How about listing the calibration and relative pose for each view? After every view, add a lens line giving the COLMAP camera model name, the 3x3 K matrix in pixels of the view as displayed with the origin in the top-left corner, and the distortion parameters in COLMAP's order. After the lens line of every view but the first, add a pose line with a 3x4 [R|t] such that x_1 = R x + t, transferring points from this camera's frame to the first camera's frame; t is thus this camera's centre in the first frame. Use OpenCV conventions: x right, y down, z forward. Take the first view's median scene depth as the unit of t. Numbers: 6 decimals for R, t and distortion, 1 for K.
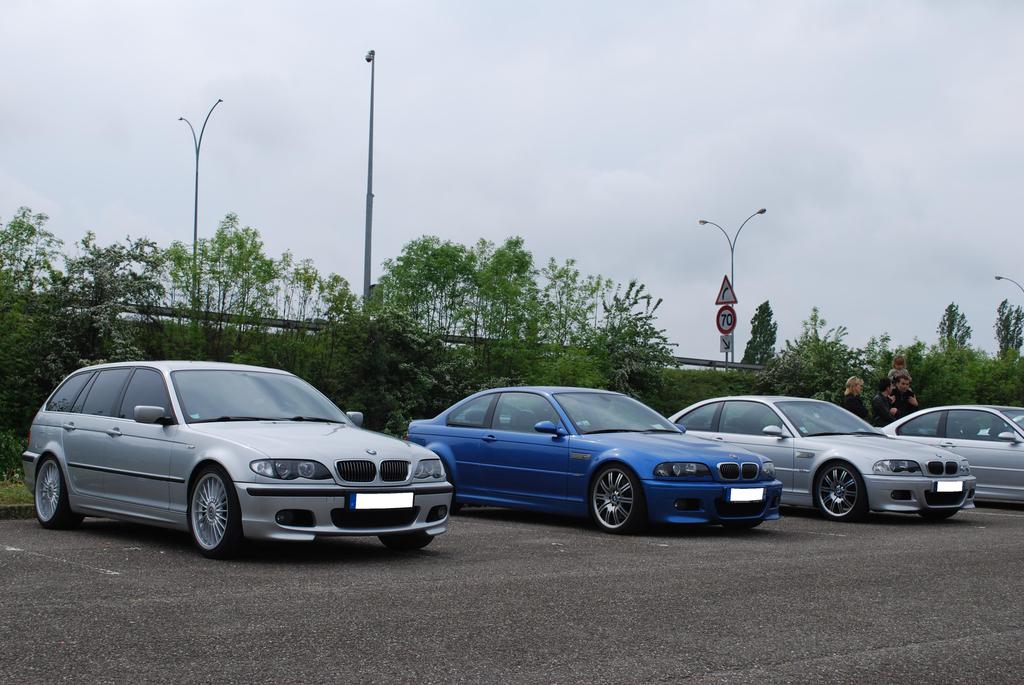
lens RADIAL K [[1306.8, 0, 512.0], [0, 1306.8, 342.5], [0, 0, 1]] dist [-0.020002, -0.033751]
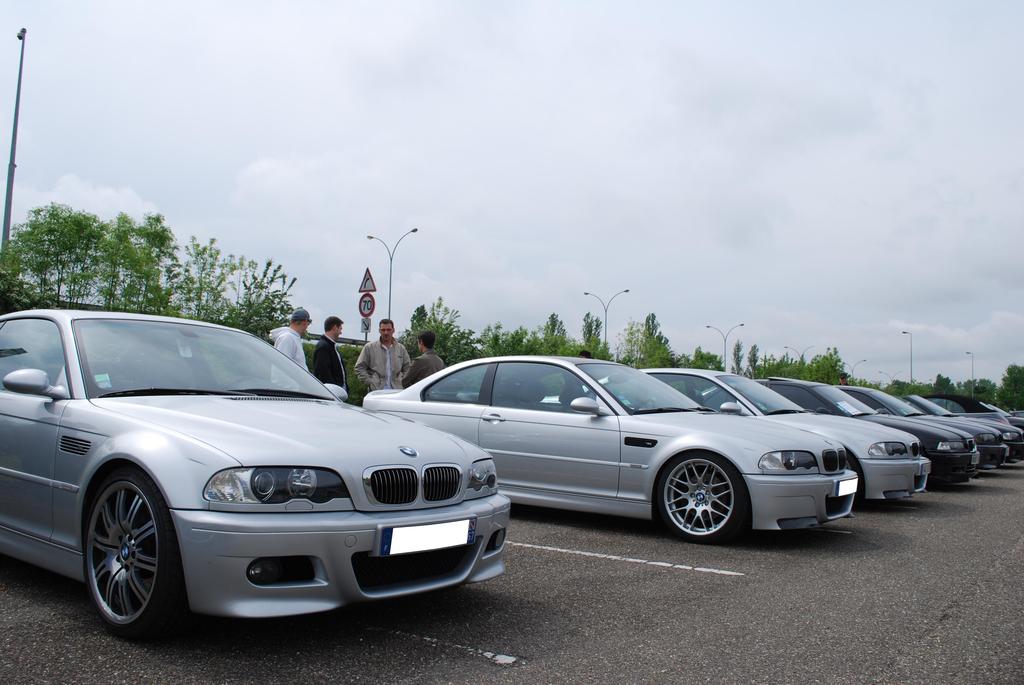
lens RADIAL K [[974.7, 0, 512.0], [0, 974.7, 342.5], [0, 0, 1]] dist [-0.058490, 0.011522]
pose [[0.959673, 0.027192, 0.279801, 0.061395], [-0.029587, 0.999553, 0.004338, 0.011801], [-0.279558, -0.012442, 0.960048, 0.160142]]
